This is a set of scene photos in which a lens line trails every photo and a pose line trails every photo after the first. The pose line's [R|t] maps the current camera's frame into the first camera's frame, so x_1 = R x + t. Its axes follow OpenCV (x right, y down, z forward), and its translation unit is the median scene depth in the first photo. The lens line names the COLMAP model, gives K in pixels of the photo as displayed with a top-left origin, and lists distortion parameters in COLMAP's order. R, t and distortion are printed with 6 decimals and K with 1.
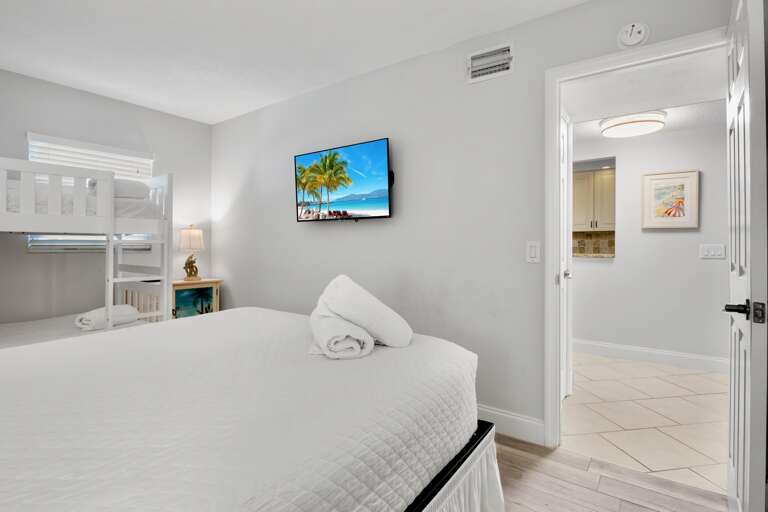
lens RADIAL K [[378.1, 0, 386.2], [0, 378.1, 251.8], [0, 0, 1]] dist [-0.006370, 0.000024]
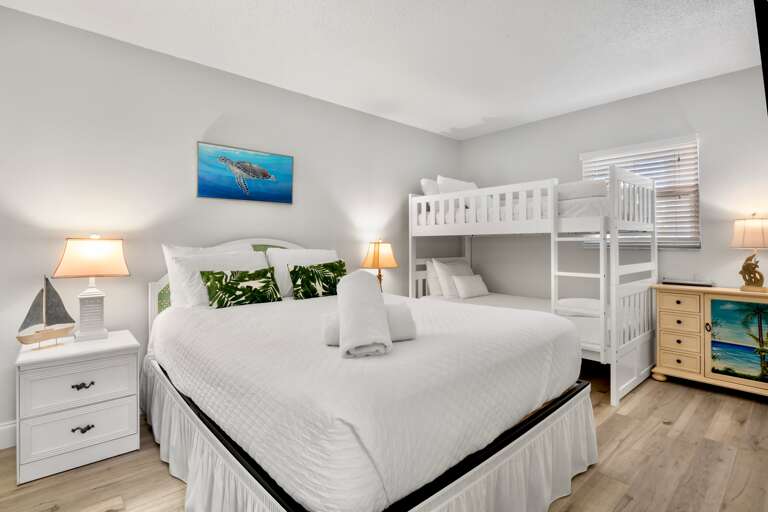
lens RADIAL K [[378.1, 0, 386.3], [0, 378.1, 248.6], [0, 0, 1]] dist [-0.006370, 0.000024]
pose [[-0.211407, 0.007292, -0.977371, 0.334469], [-0.012514, 0.999870, 0.010166, -0.003631], [0.977318, 0.014380, -0.211288, 0.486270]]
